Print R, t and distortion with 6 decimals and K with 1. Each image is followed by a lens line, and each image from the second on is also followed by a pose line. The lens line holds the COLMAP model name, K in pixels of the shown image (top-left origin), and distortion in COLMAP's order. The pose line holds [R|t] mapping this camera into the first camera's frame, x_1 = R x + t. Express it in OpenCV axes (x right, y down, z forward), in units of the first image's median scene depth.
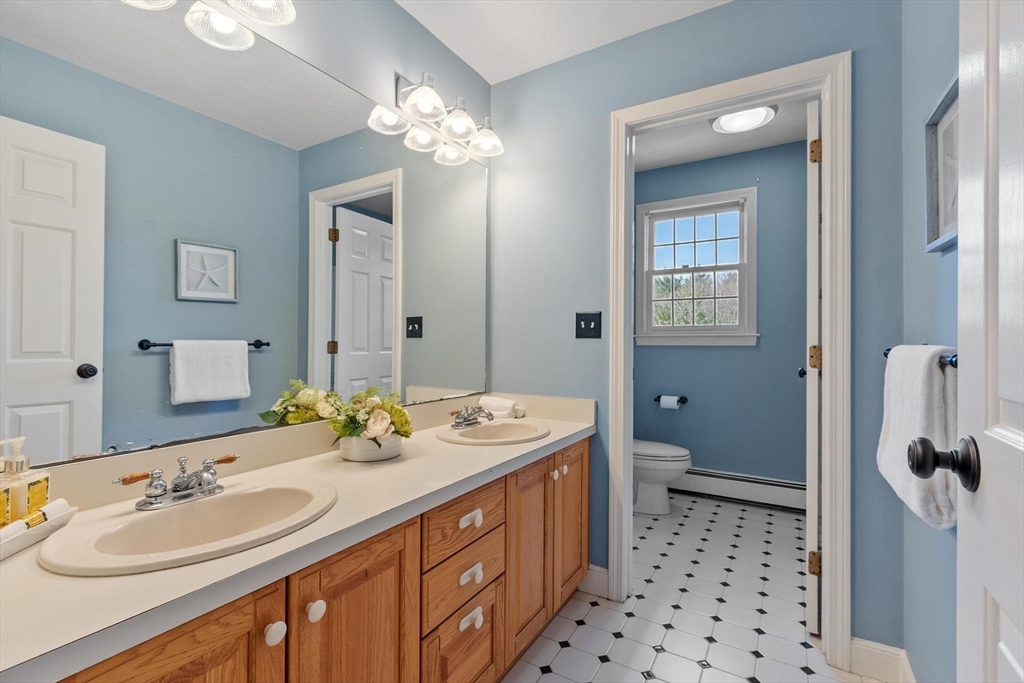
lens RADIAL K [[460.1, 0, 509.4], [0, 460.1, 342.0], [0, 0, 1]] dist [-0.005706, 0.000392]
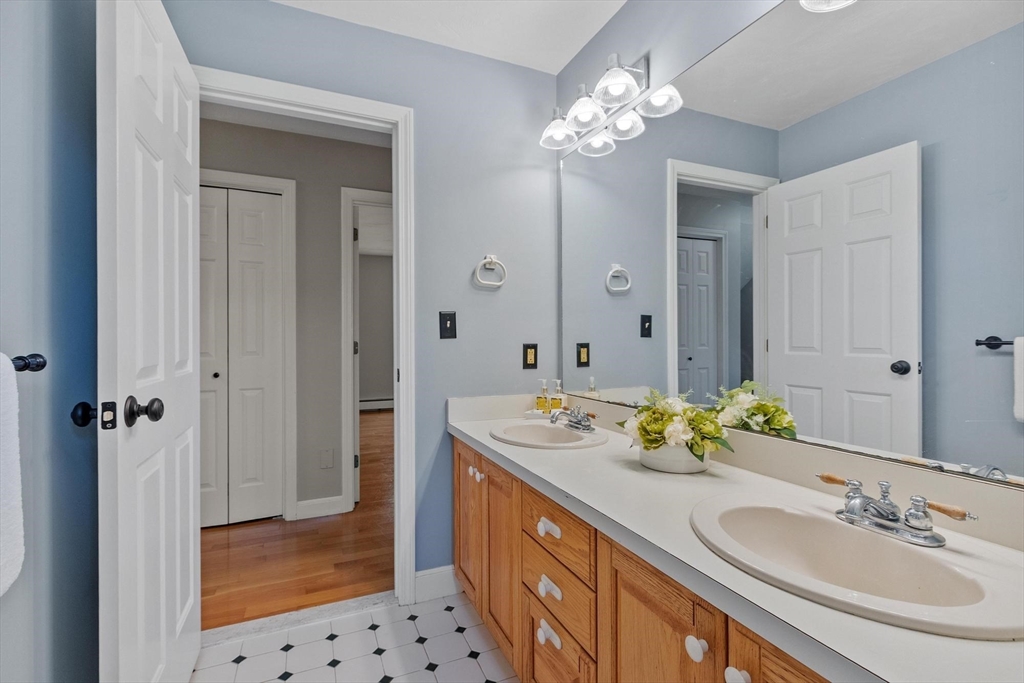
lens RADIAL K [[460.1, 0, 508.8], [0, 460.1, 337.6], [0, 0, 1]] dist [-0.005706, 0.000392]
pose [[-0.573989, 0.000797, -0.818863, 0.466162], [0.004035, 0.999990, -0.001856, -0.006104], [0.818853, -0.004369, -0.573986, 0.920797]]
